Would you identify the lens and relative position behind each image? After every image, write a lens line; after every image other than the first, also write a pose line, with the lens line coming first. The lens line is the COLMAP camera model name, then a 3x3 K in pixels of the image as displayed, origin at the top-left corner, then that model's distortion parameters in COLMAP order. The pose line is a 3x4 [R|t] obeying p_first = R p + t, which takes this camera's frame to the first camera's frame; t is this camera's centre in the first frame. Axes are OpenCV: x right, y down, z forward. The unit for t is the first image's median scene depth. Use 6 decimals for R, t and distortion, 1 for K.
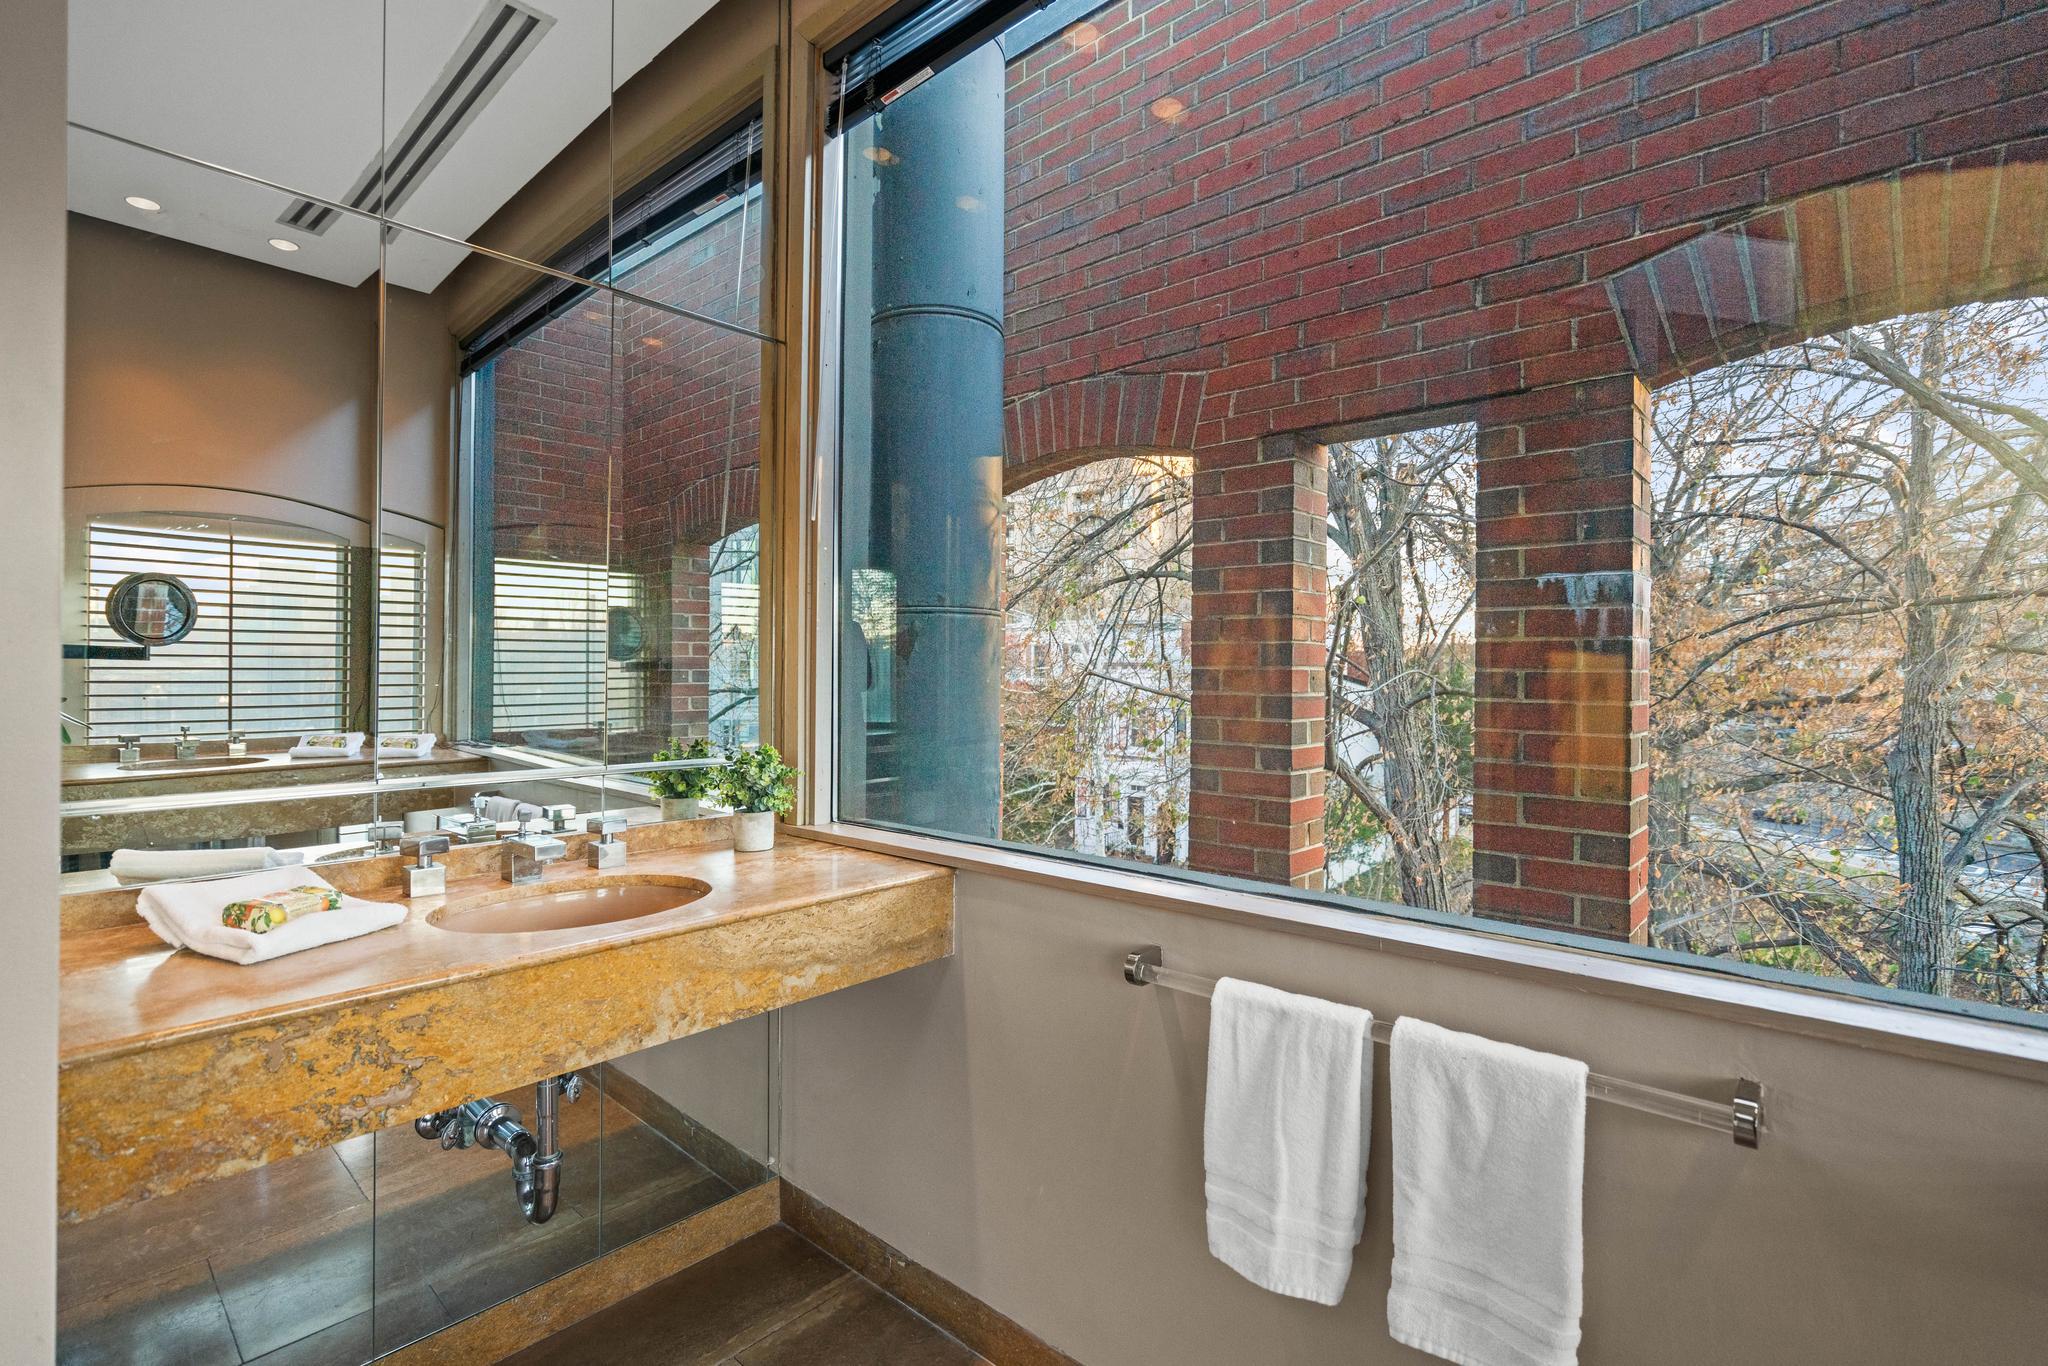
lens RADIAL K [[946.2, 0, 1015.6], [0, 946.2, 675.1], [0, 0, 1]] dist [-0.000865, 0.000184]
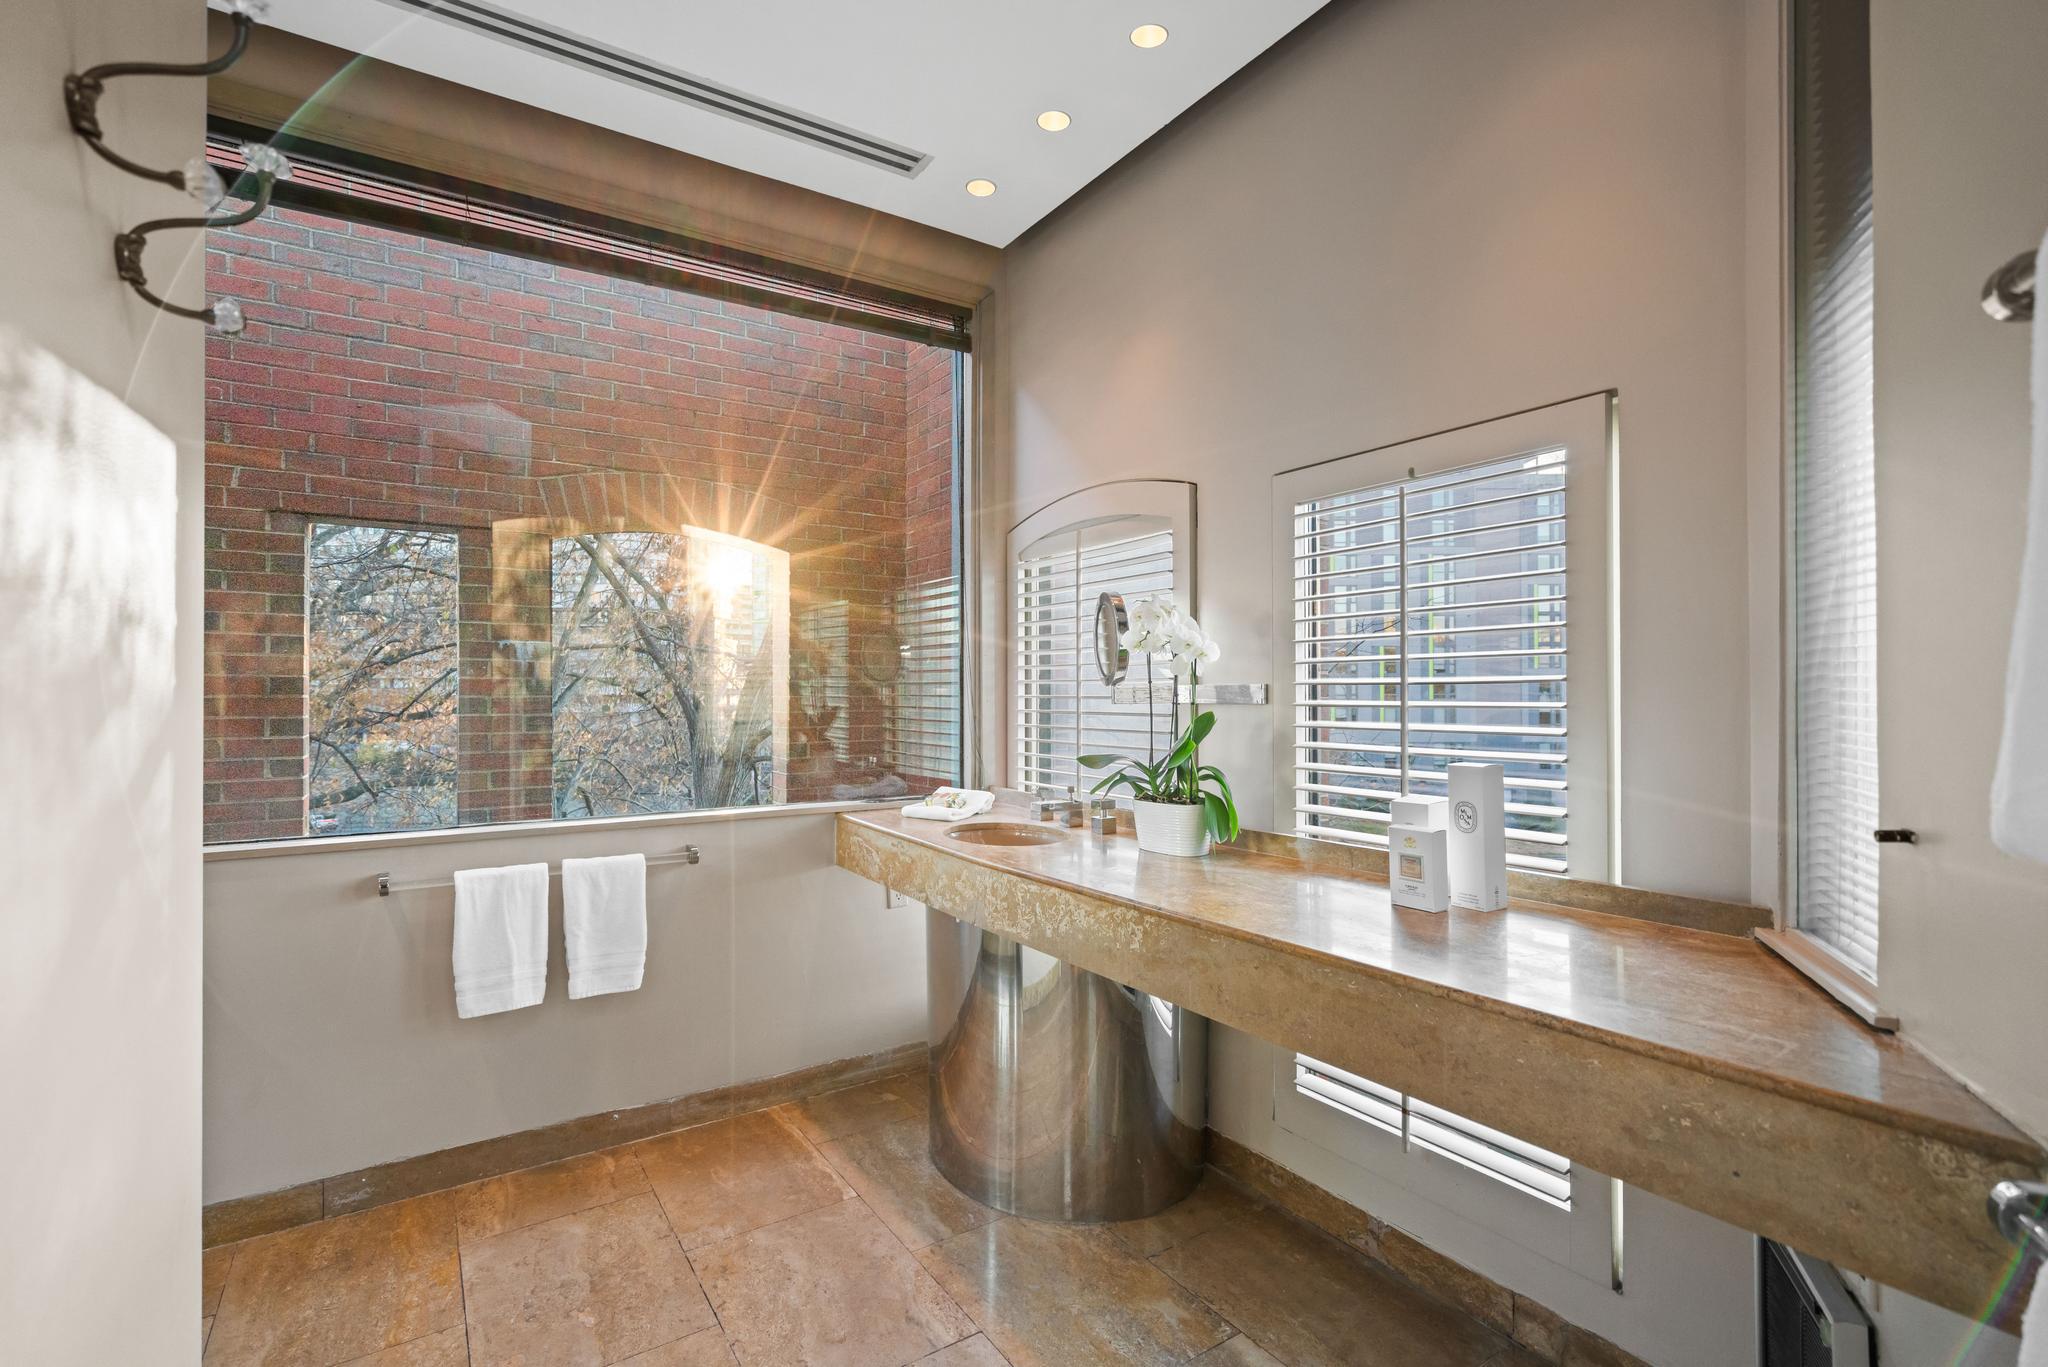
lens RADIAL K [[939.7, 0, 1020.7], [0, 939.7, 689.3], [0, 0, 1]] dist [-0.002102, 0.000126]
pose [[0.271498, -0.002564, 0.962436, -1.331707], [0.003698, 0.999992, 0.001621, -0.029356], [-0.962432, 0.003119, 0.271505, -0.574292]]
